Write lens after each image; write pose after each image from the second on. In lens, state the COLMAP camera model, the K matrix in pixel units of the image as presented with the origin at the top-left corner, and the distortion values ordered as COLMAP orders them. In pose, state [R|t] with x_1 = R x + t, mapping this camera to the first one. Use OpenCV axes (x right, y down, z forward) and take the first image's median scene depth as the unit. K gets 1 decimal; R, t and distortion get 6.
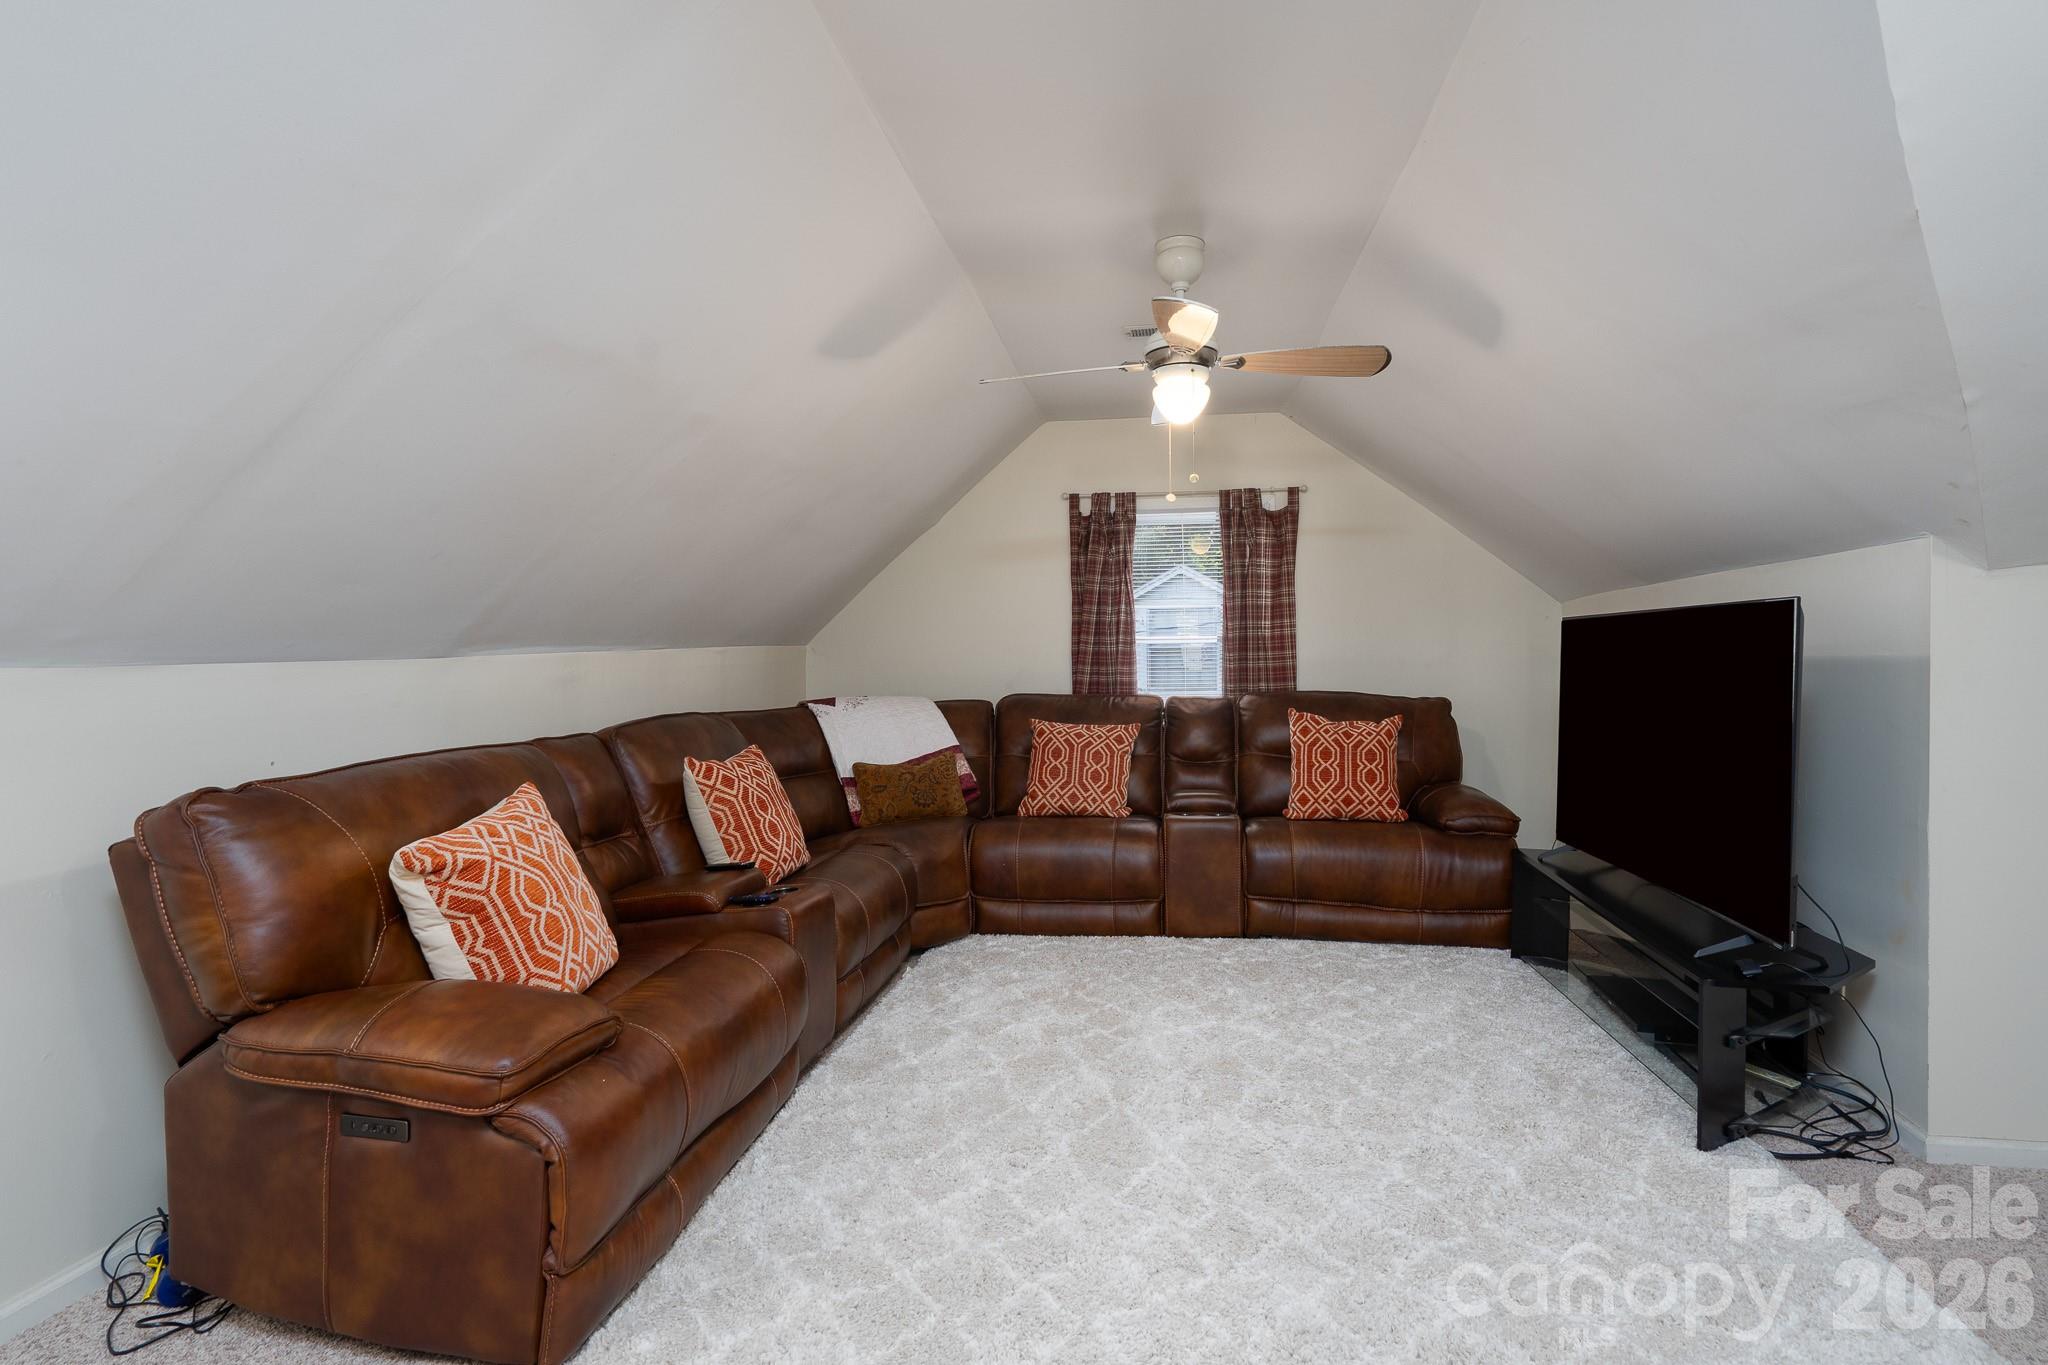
lens RADIAL K [[1012.9, 0, 1031.6], [0, 1012.9, 647.6], [0, 0, 1]] dist [-0.002429, -0.000034]
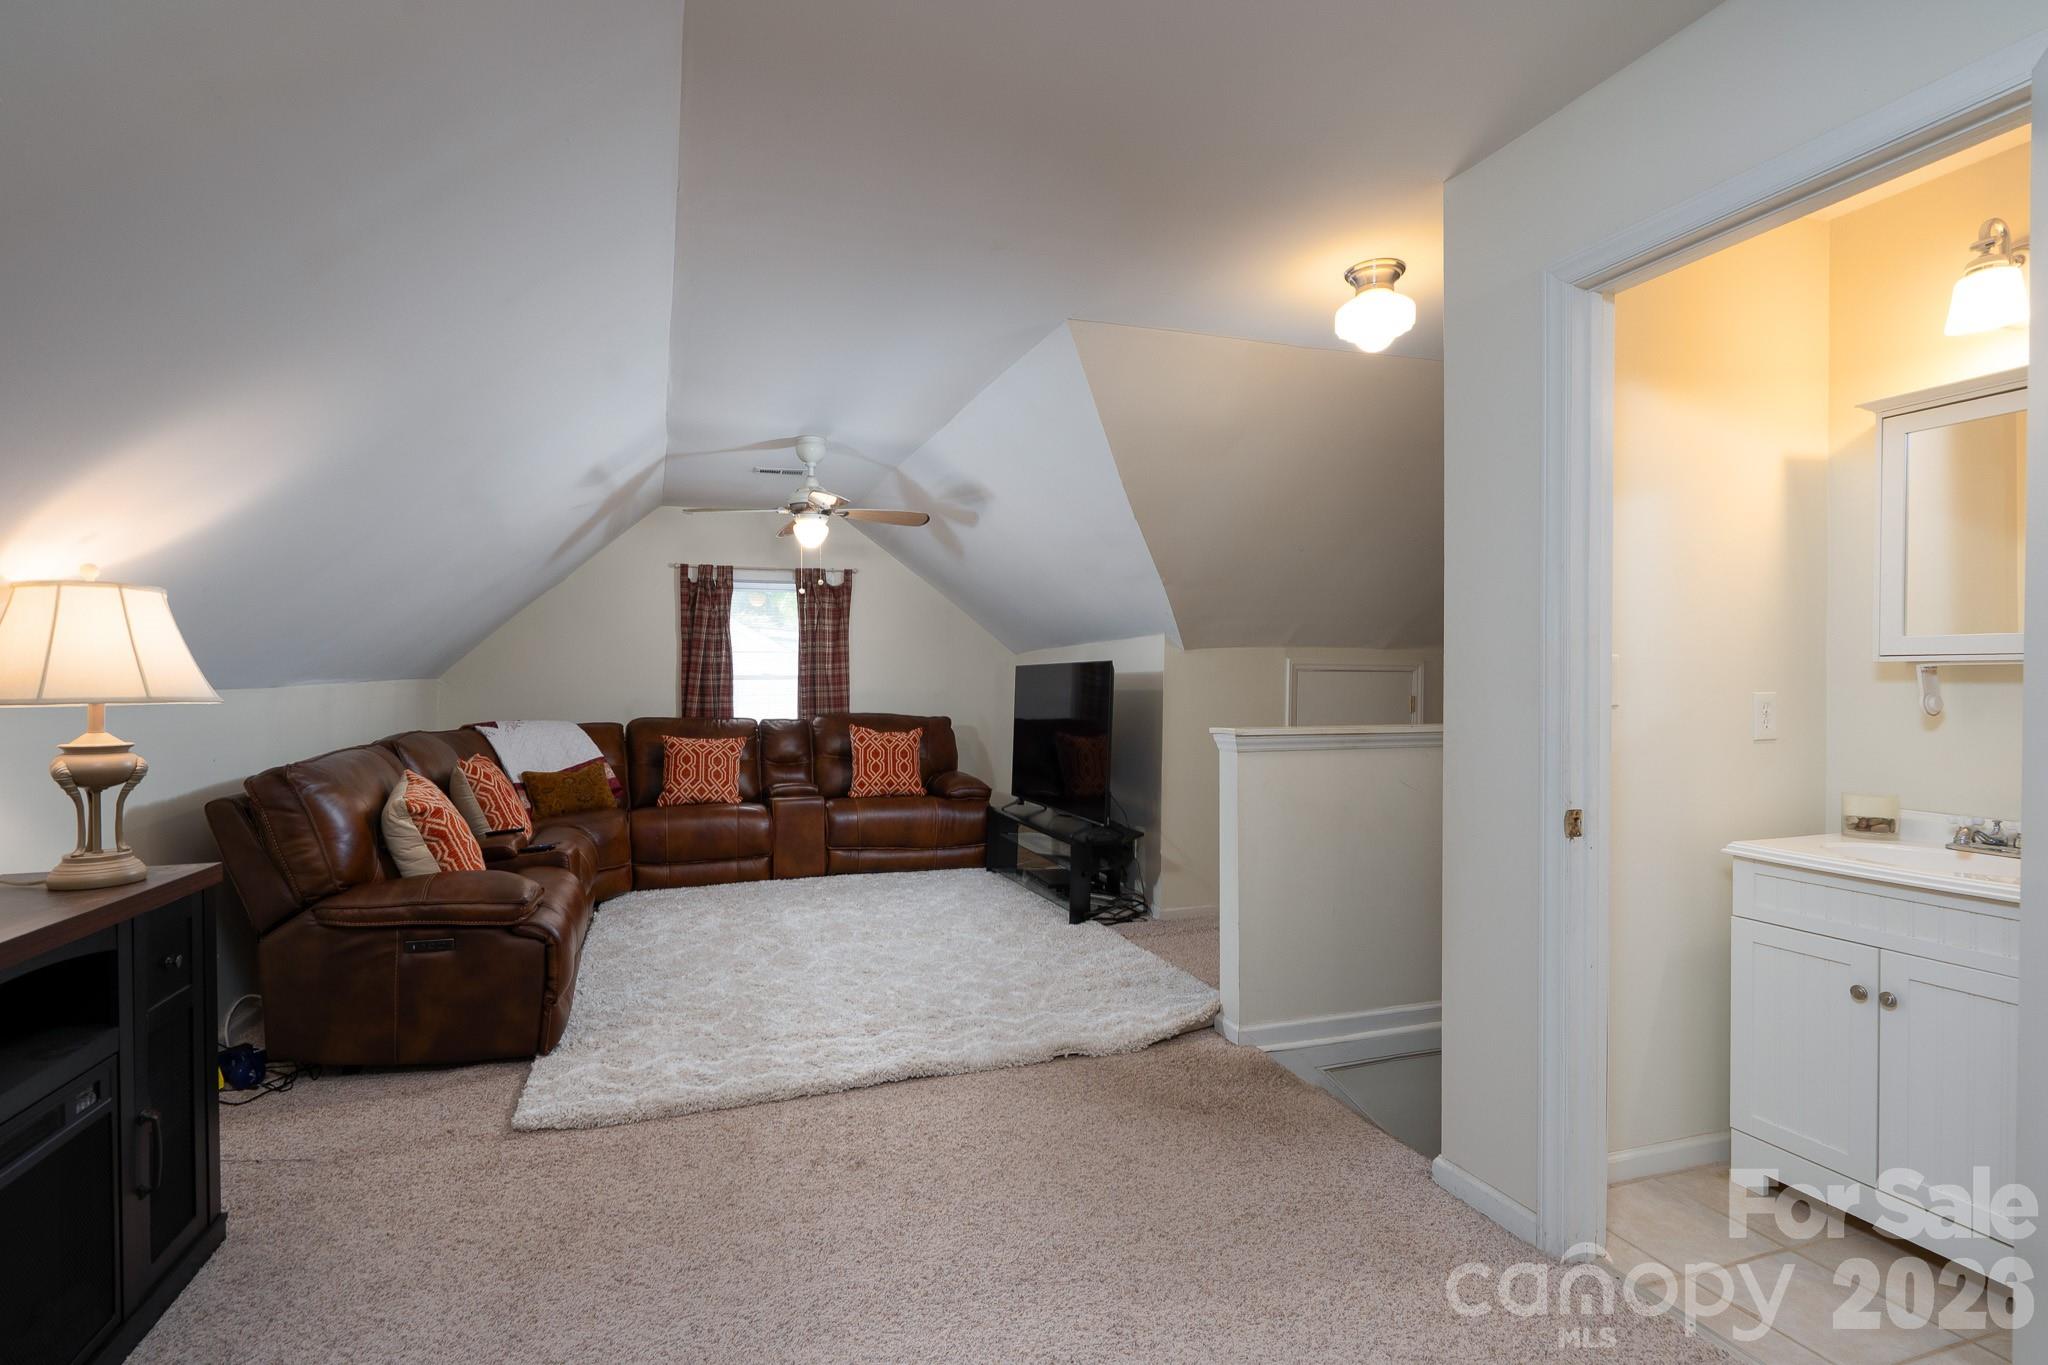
lens RADIAL K [[939.3, 0, 1015.8], [0, 939.3, 696.9], [0, 0, 1]] dist [-0.001980, -0.000047]
pose [[0.887483, -0.001208, 0.460839, -0.165672], [-0.005968, 0.999883, 0.014114, -0.000845], [-0.460802, -0.015276, 0.887372, -0.329865]]
